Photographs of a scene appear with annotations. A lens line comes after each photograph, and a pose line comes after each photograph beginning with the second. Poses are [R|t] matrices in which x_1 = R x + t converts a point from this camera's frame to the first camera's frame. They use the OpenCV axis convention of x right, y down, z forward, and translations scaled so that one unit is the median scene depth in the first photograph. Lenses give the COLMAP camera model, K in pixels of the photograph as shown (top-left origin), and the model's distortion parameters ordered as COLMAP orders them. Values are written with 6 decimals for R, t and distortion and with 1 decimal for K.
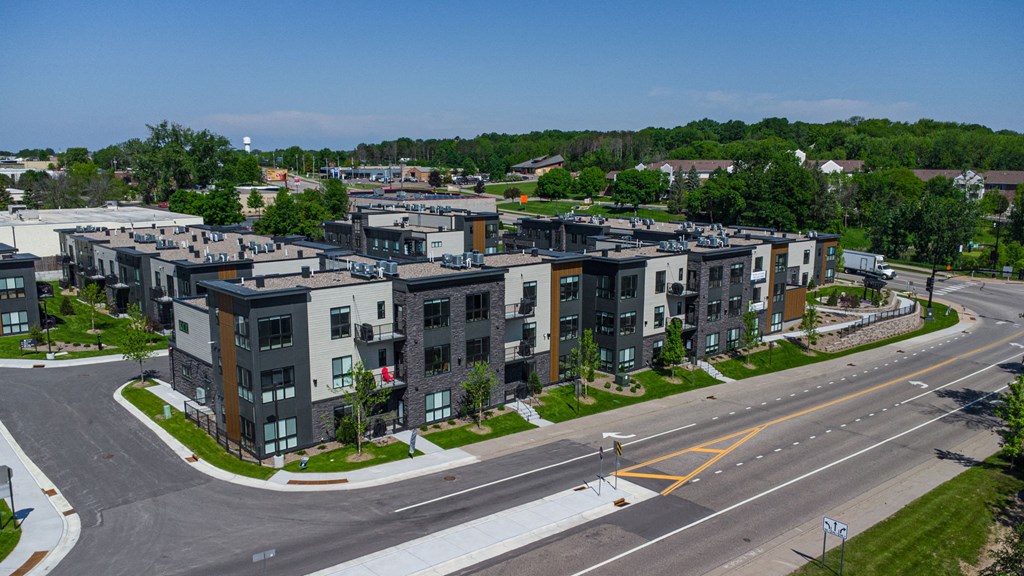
lens RADIAL K [[824.7, 0, 512.0], [0, 824.7, 288.0], [0, 0, 1]] dist [-0.003742, 0.001192]
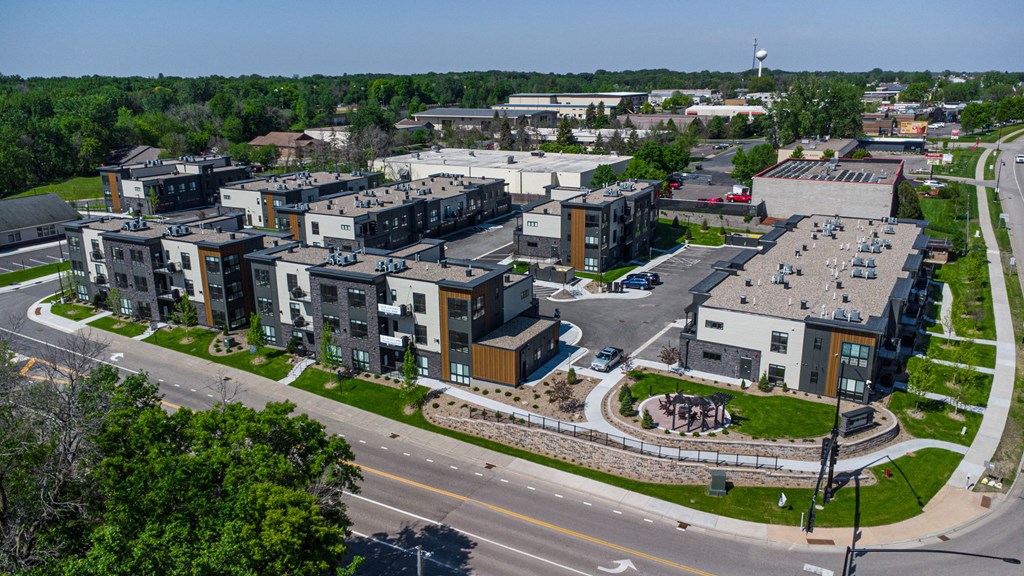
lens RADIAL K [[757.0, 0, 512.0], [0, 757.0, 288.0], [0, 0, 1]] dist [0.001067, 0.001261]
pose [[0.336706, 0.252366, -0.907161, 1.301413], [-0.138973, 0.966183, 0.217203, -0.286433], [0.931298, 0.052937, 0.360391, 0.926912]]
